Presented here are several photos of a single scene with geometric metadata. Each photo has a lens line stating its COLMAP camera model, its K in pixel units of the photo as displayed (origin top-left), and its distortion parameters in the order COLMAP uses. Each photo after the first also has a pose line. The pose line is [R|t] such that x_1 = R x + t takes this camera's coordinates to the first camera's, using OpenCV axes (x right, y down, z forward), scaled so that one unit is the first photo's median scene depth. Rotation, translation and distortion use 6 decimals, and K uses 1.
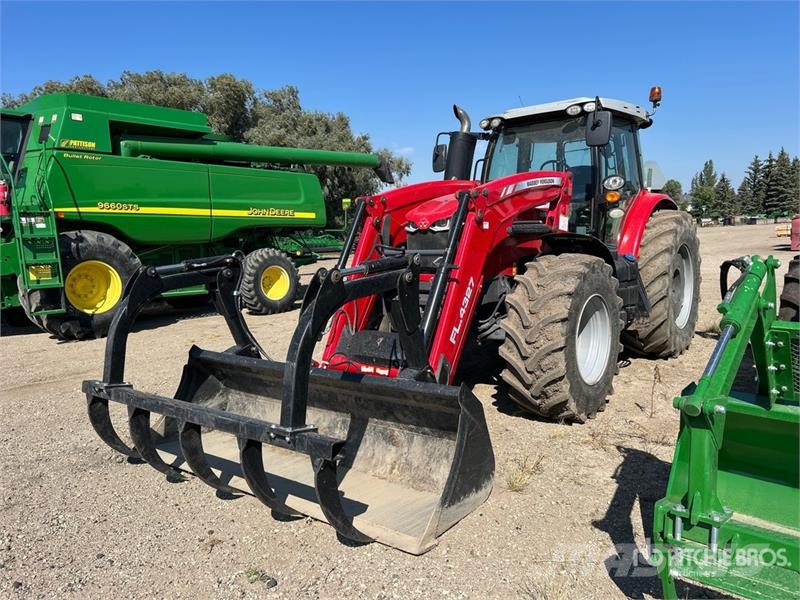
lens RADIAL K [[596.8, 0, 407.1], [0, 596.8, 302.8], [0, 0, 1]] dist [0.076701, -0.086322]
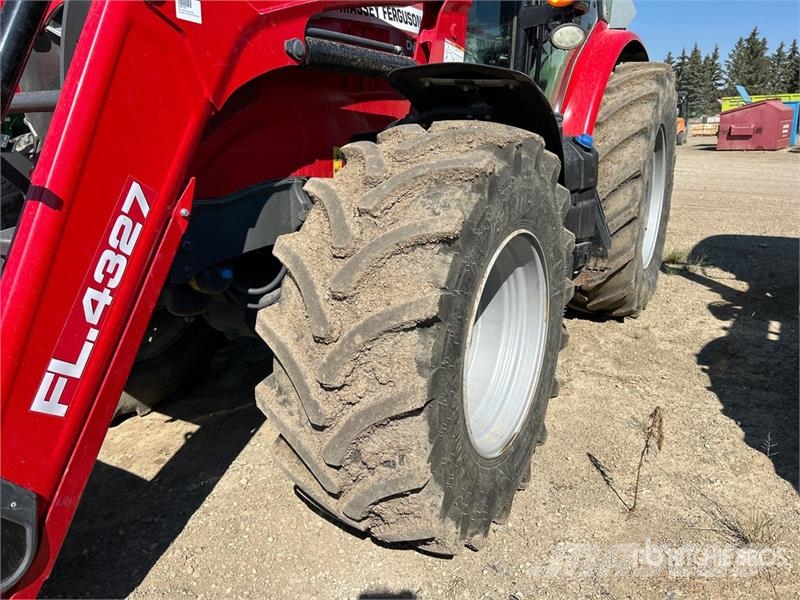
lens RADIAL K [[597.6, 0, 398.3], [0, 597.6, 303.7], [0, 0, 1]] dist [0.046924, -0.053426]
pose [[0.991995, -0.019295, 0.124797, 0.142004], [-0.001530, 0.986350, 0.164656, -0.023736], [-0.126271, -0.163529, 0.978424, 0.474253]]
